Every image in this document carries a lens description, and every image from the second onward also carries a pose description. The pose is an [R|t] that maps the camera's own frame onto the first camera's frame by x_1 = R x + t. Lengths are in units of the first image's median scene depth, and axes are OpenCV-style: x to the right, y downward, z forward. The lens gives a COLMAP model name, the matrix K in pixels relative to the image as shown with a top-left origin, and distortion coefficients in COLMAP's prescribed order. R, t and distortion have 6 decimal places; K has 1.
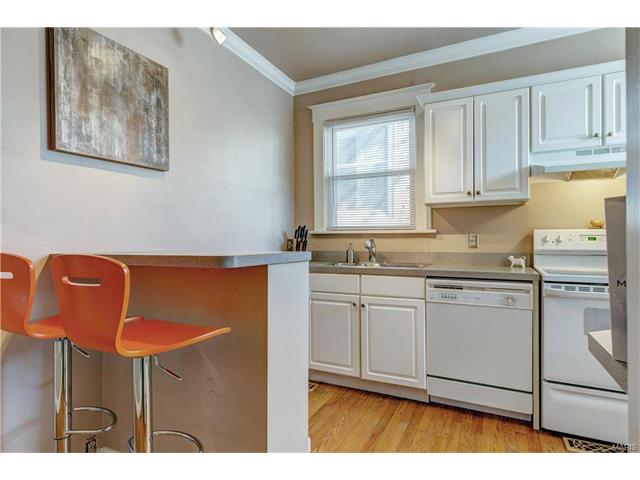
lens RADIAL K [[348.6, 0, 320.0], [0, 348.6, 240.0], [0, 0, 1]] dist [-0.000061, 0.000211]
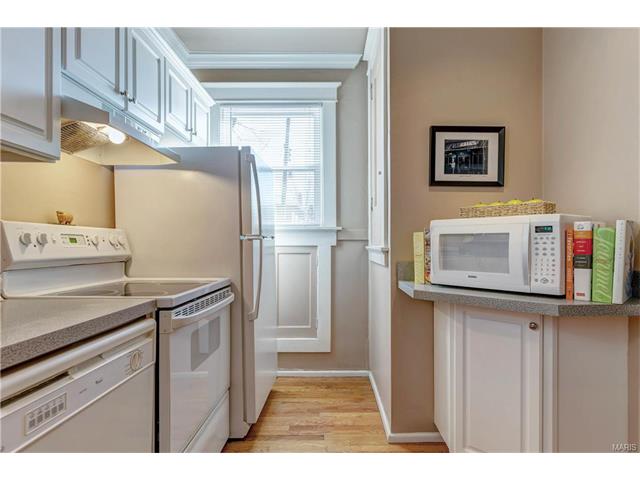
lens RADIAL K [[379.3, 0, 333.6], [0, 379.3, 242.2], [0, 0, 1]] dist [-0.001047, -0.001202]
pose [[-0.446094, 0.007225, 0.894957, -0.069215], [0.002385, 0.999973, -0.006883, 0.006081], [-0.894983, -0.000936, -0.446100, 0.865275]]
